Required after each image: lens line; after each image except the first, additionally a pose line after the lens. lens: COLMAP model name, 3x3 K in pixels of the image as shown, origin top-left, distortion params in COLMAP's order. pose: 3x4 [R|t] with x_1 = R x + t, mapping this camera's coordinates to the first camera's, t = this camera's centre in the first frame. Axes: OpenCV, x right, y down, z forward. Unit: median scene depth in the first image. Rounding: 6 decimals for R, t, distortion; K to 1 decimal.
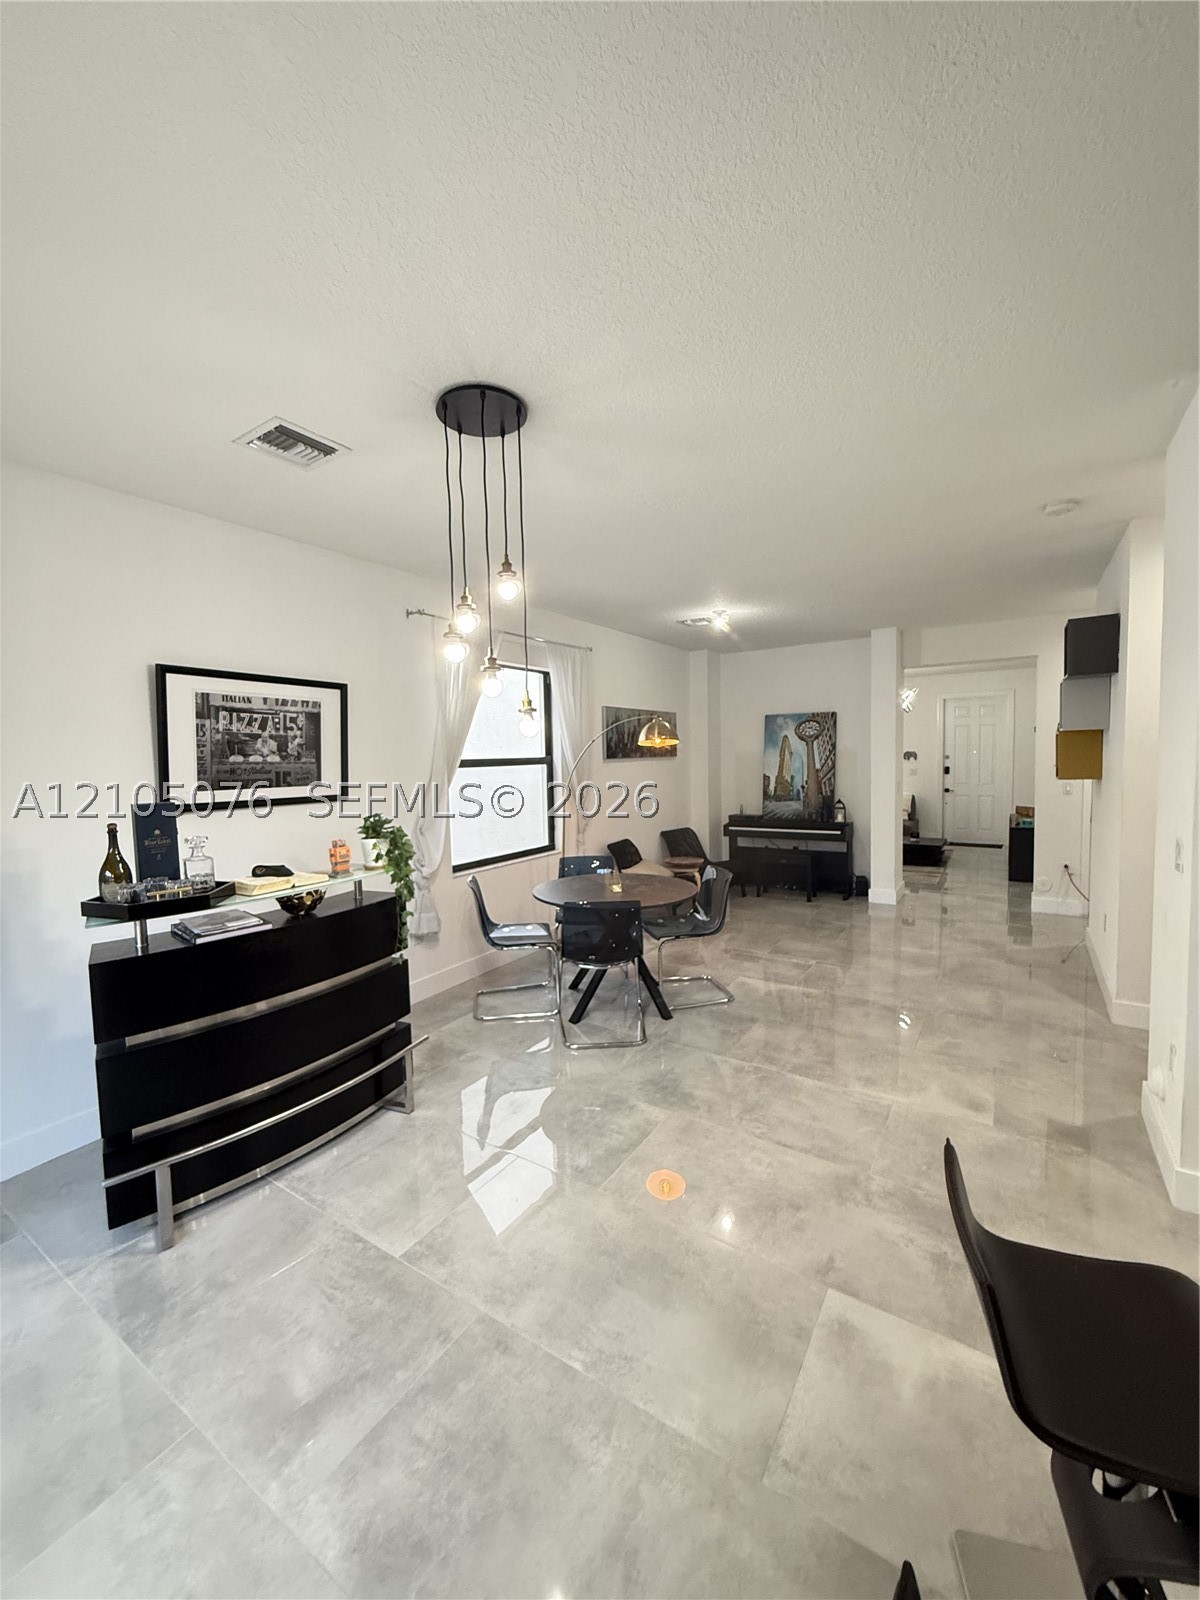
lens RADIAL K [[637.8, 0, 598.9], [0, 637.8, 795.7], [0, 0, 1]] dist [0.000211, -0.000115]
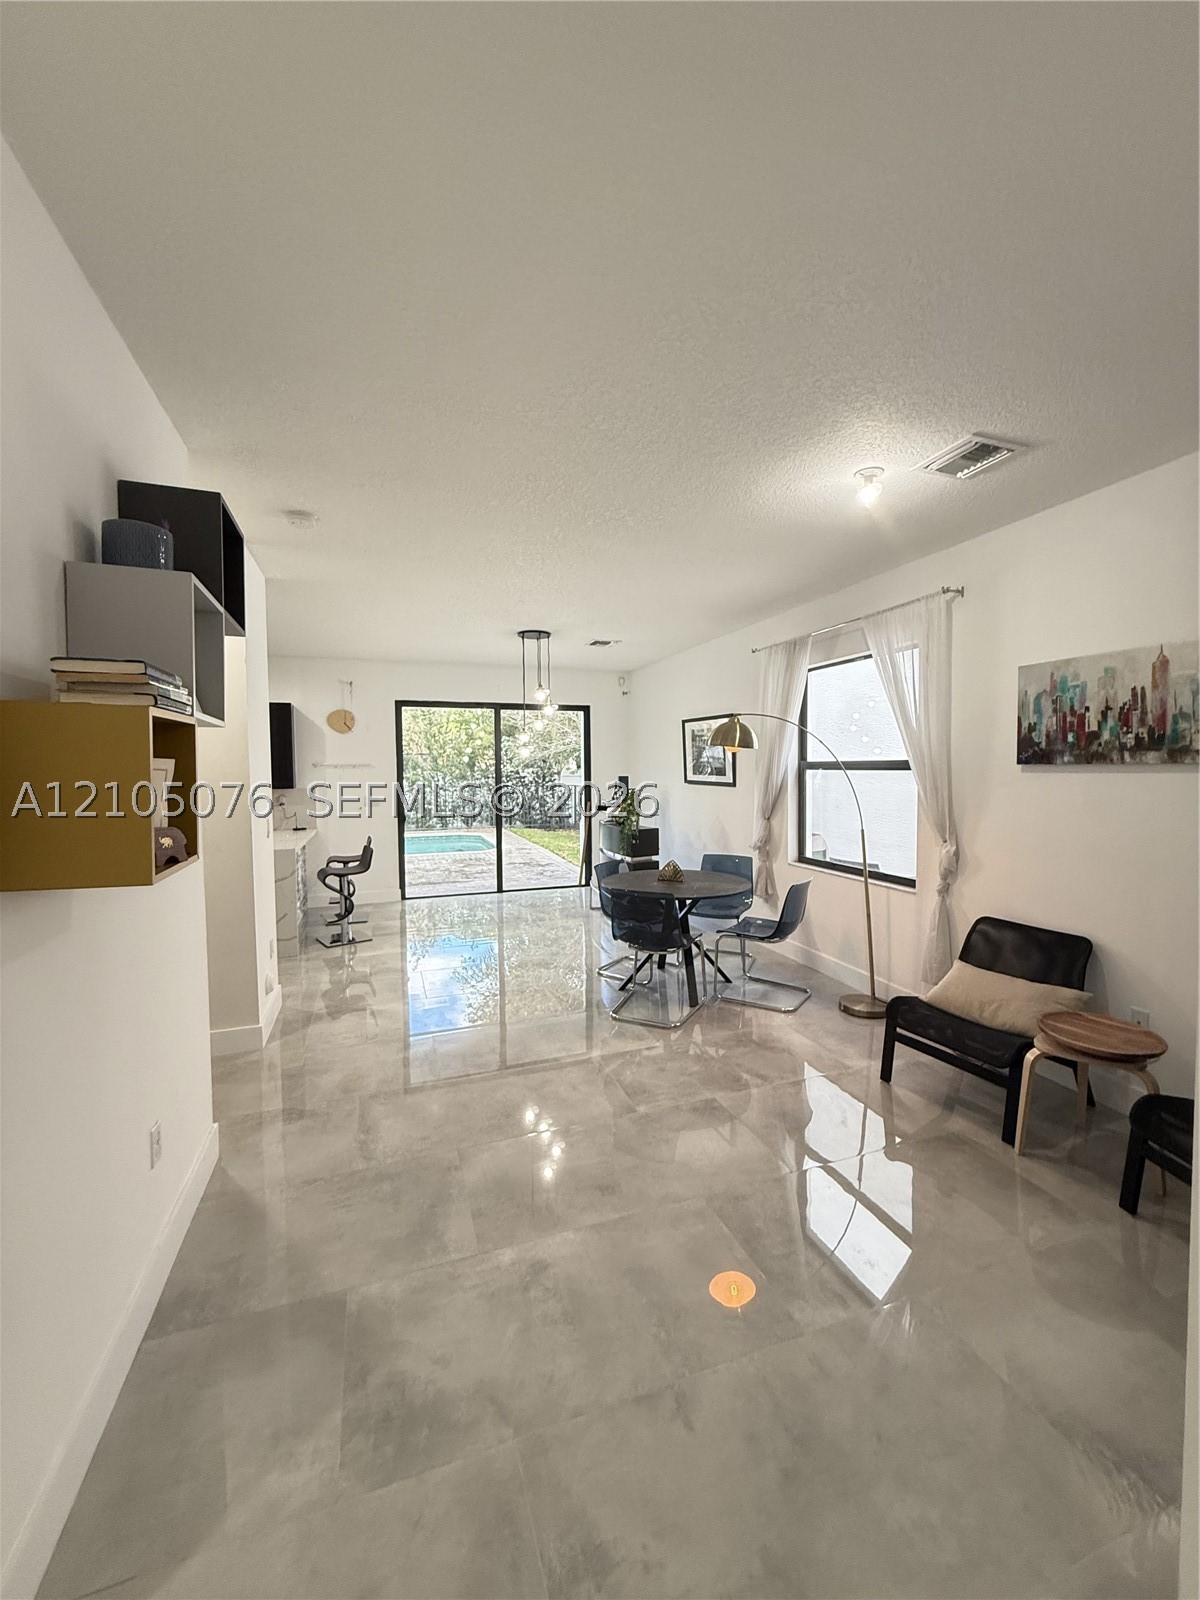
lens RADIAL K [[639.7, 0, 610.1], [0, 639.7, 801.6], [0, 0, 1]] dist [-0.000433, -0.000053]
pose [[-0.600478, 0.068828, -0.796673, 1.650592], [-0.033441, 0.993256, 0.111017, -0.191677], [0.798941, 0.093304, -0.594127, 2.646676]]
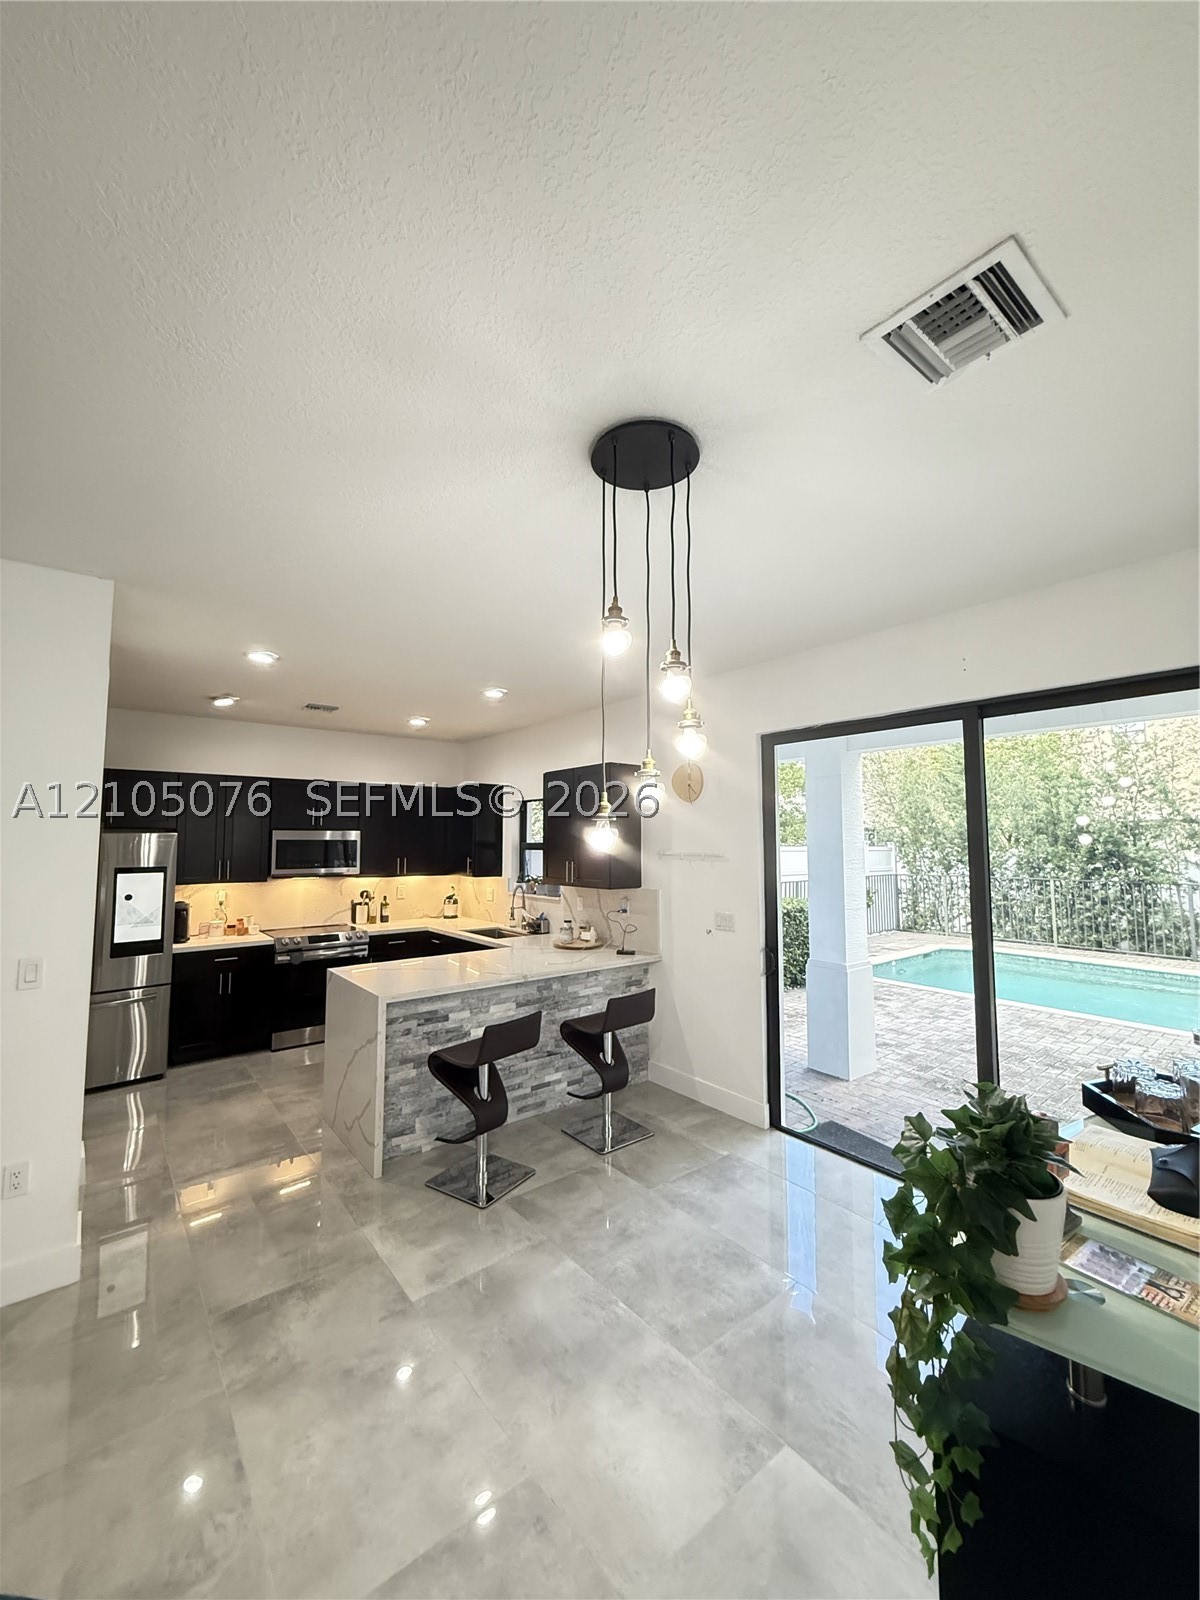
lens RADIAL K [[637.8, 0, 598.9], [0, 637.8, 795.7], [0, 0, 1]] dist [0.000211, -0.000115]
pose [[-0.948027, 0.049124, 0.314375, -0.335195], [0.046216, 0.998792, -0.016702, -0.138533], [-0.314815, -0.001305, -0.949152, 1.635117]]
